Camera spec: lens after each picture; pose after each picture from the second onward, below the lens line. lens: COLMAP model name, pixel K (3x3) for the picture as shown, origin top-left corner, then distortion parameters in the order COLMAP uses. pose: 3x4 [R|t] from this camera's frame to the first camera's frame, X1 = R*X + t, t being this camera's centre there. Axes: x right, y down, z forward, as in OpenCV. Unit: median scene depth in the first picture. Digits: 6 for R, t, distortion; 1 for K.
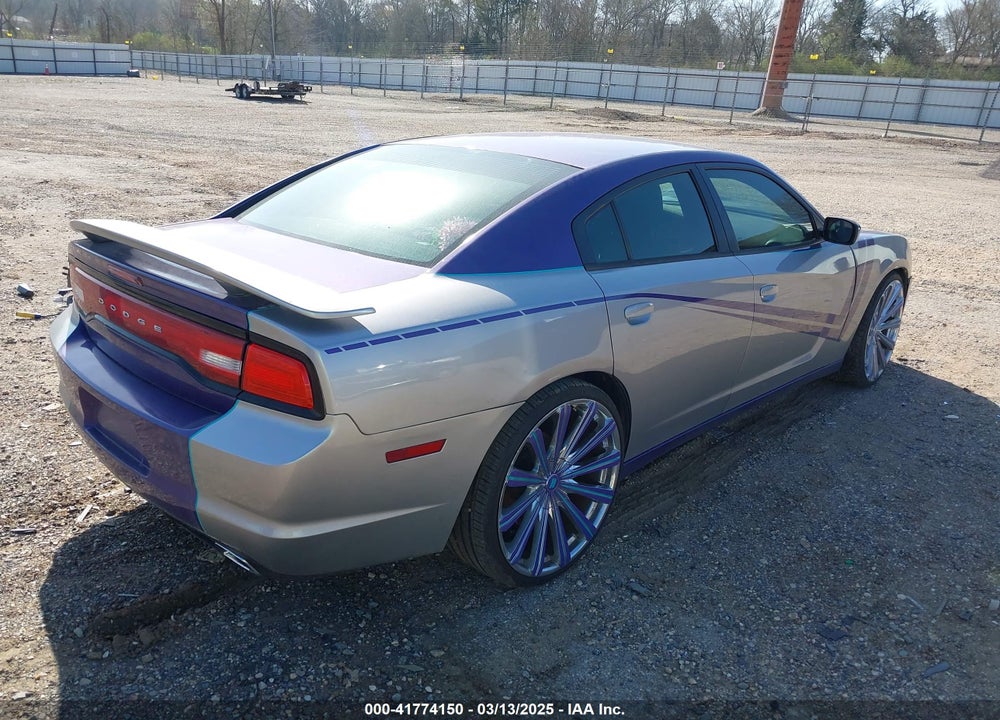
lens RADIAL K [[792.4, 0, 501.2], [0, 792.4, 382.7], [0, 0, 1]] dist [0.014057, 0.000614]
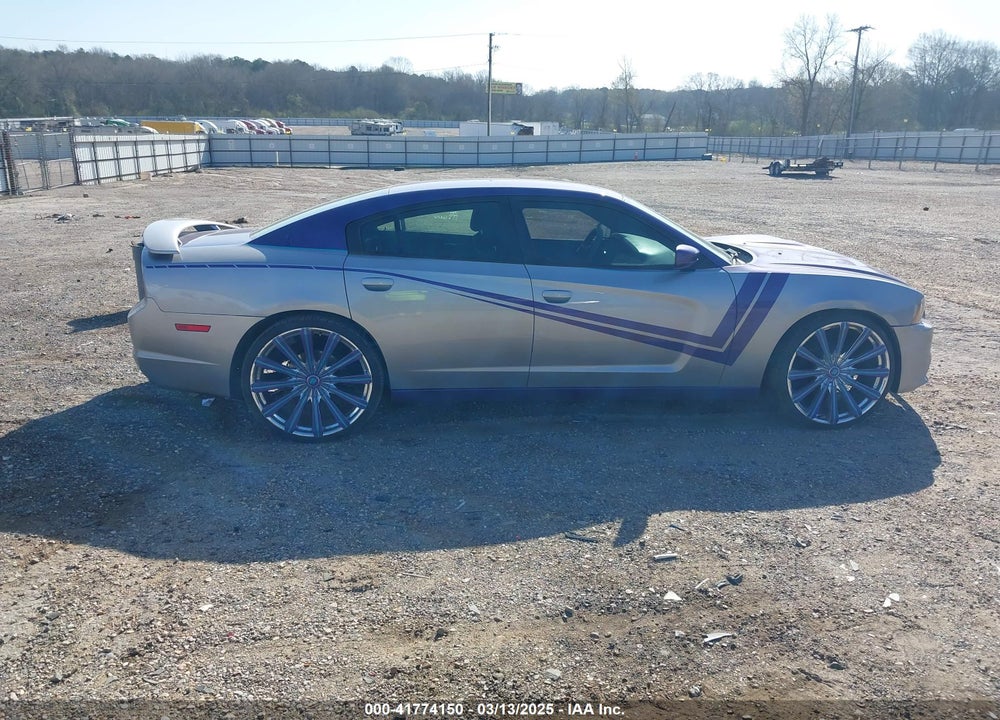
lens RADIAL K [[792.4, 0, 501.2], [0, 792.4, 382.7], [0, 0, 1]] dist [0.014057, 0.000614]
pose [[0.770335, 0.144281, -0.621101, 1.360357], [-0.200787, 0.979399, -0.021519, 0.086846], [0.605201, 0.141286, 0.783435, -0.035704]]
